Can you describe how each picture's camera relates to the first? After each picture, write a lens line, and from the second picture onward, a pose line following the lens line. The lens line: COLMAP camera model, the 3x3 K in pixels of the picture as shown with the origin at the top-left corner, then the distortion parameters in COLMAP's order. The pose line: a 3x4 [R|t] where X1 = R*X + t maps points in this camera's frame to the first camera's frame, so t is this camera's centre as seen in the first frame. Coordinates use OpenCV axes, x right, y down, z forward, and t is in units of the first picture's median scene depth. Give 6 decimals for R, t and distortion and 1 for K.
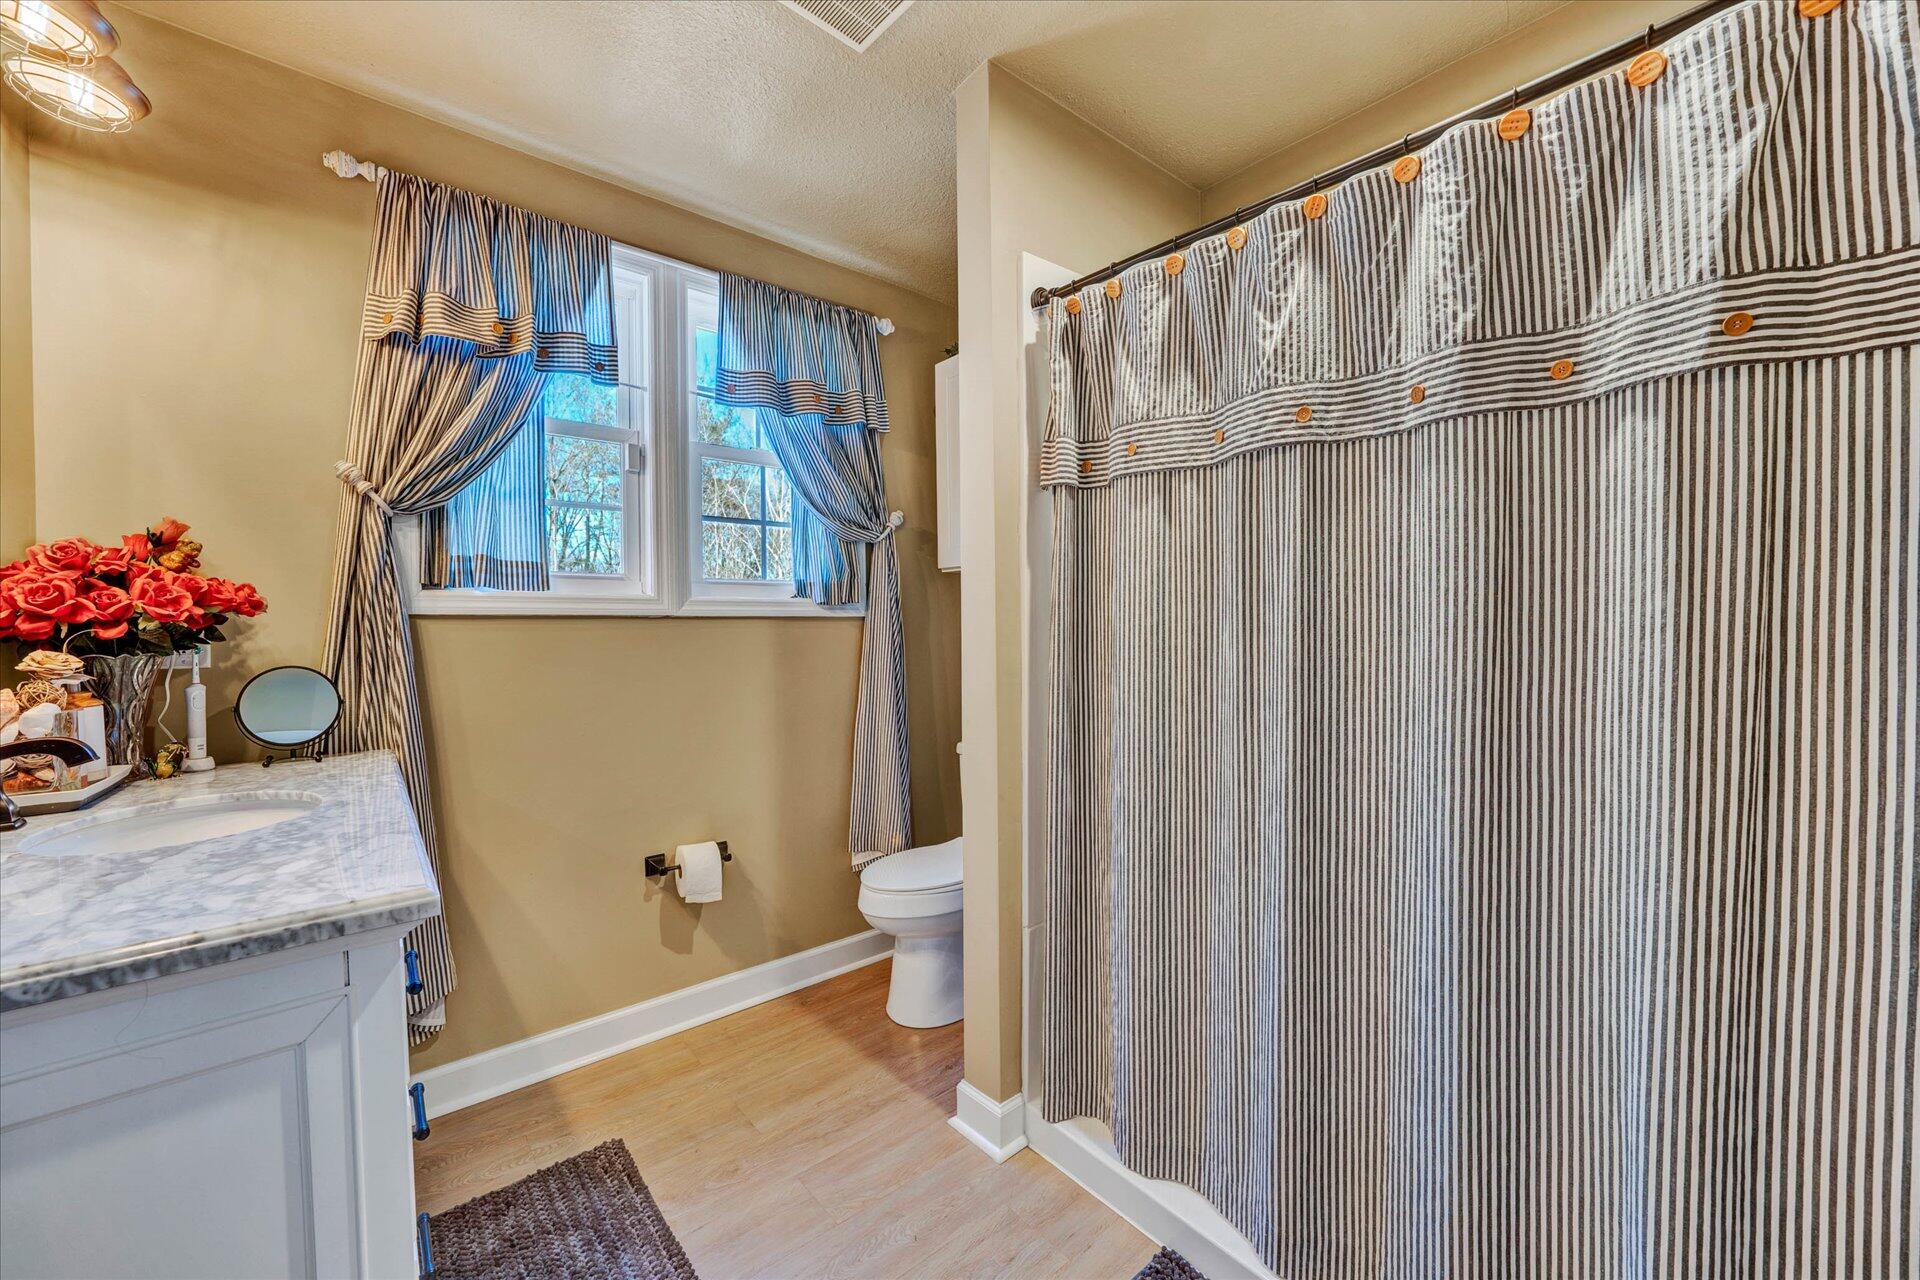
lens RADIAL K [[777.1, 0, 947.8], [0, 777.1, 637.1], [0, 0, 1]] dist [-0.014554, 0.005459]
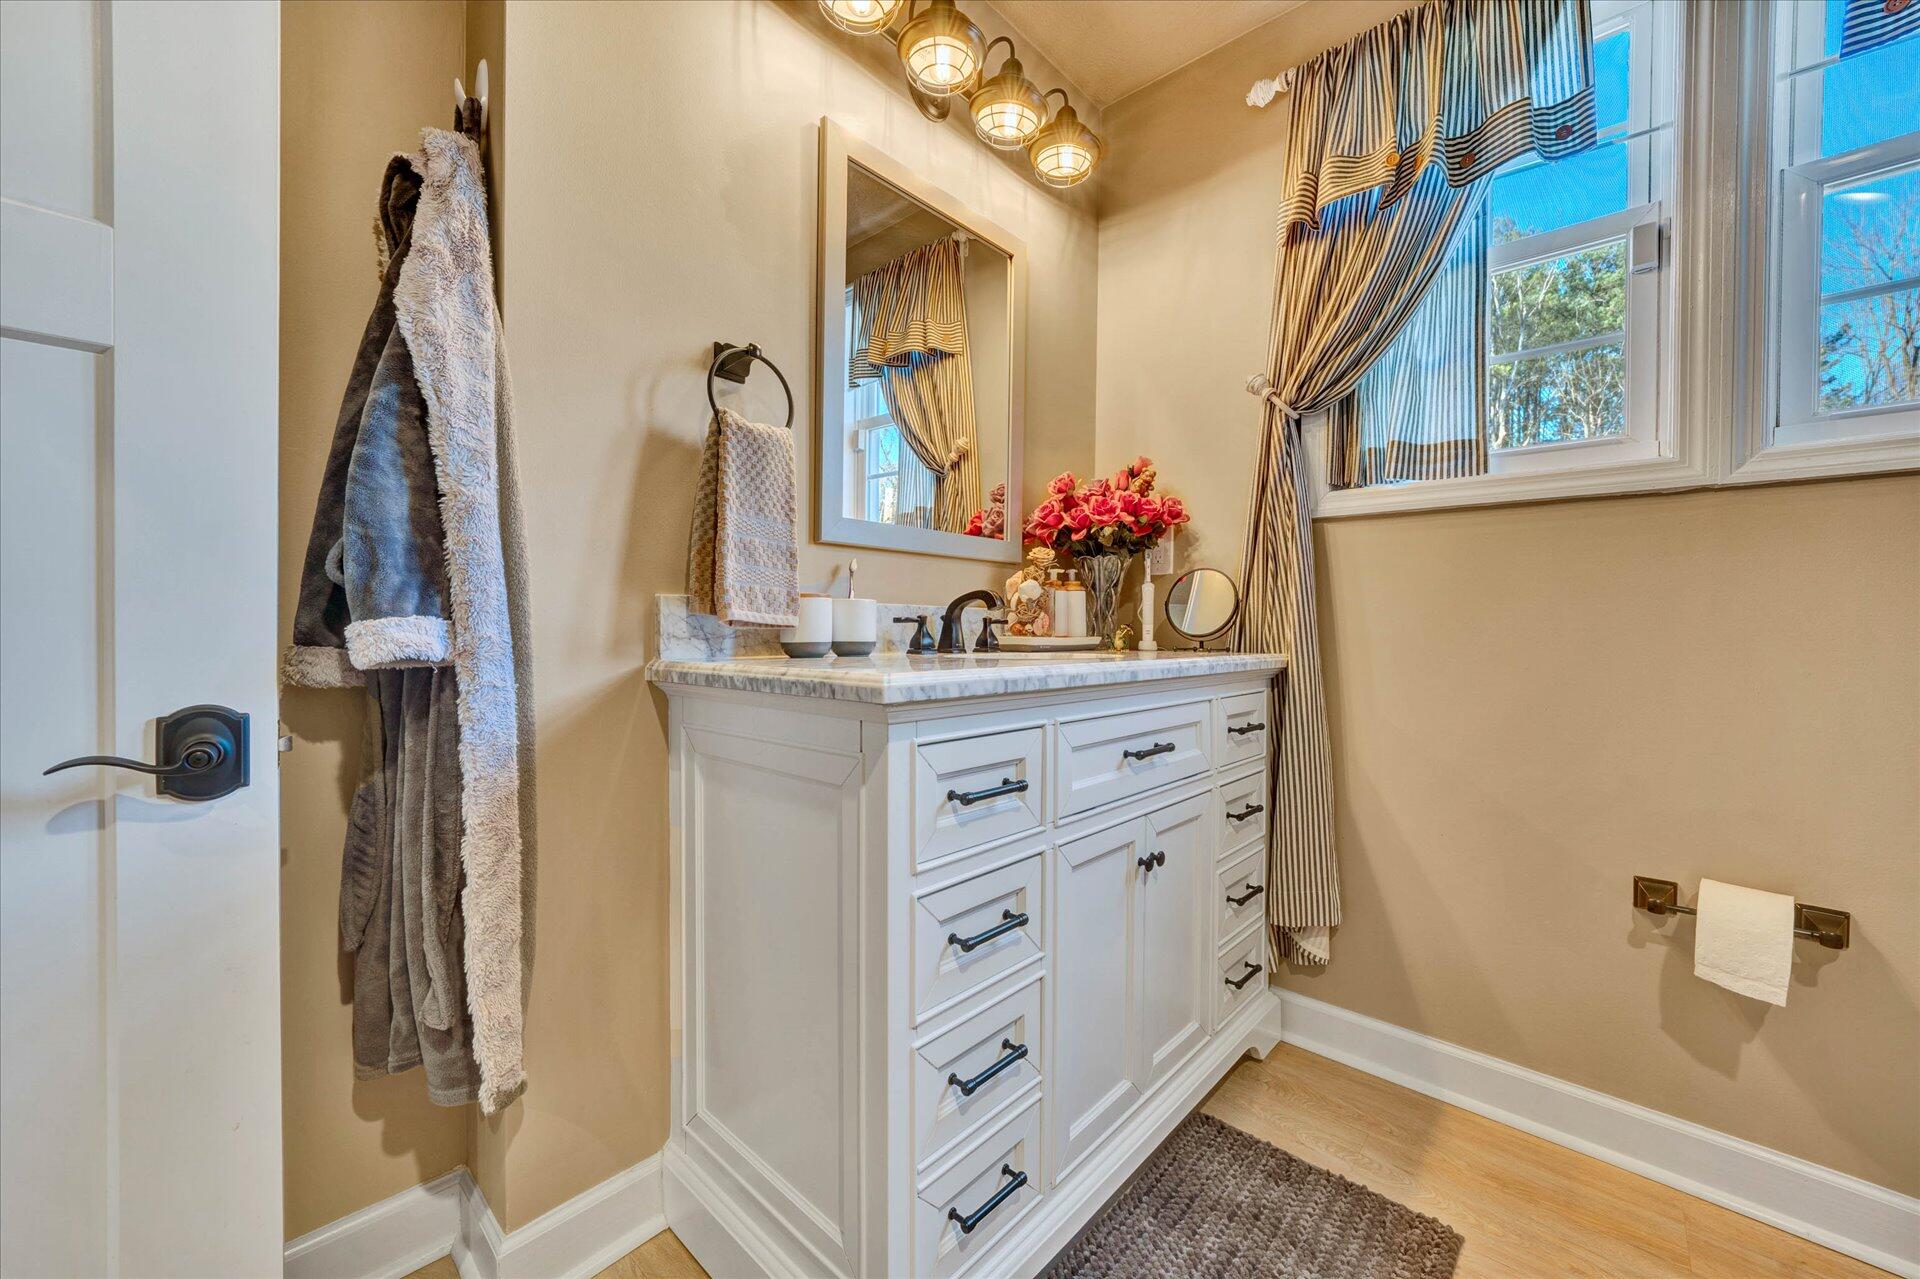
lens RADIAL K [[710.0, 0, 958.3], [0, 710.0, 639.0], [0, 0, 1]] dist [-0.011482, 0.000430]
pose [[0.120922, 0.025196, -0.992342, 0.126739], [-0.031763, 0.999264, 0.021501, 0.116029], [0.992154, 0.028920, 0.121633, 0.455460]]
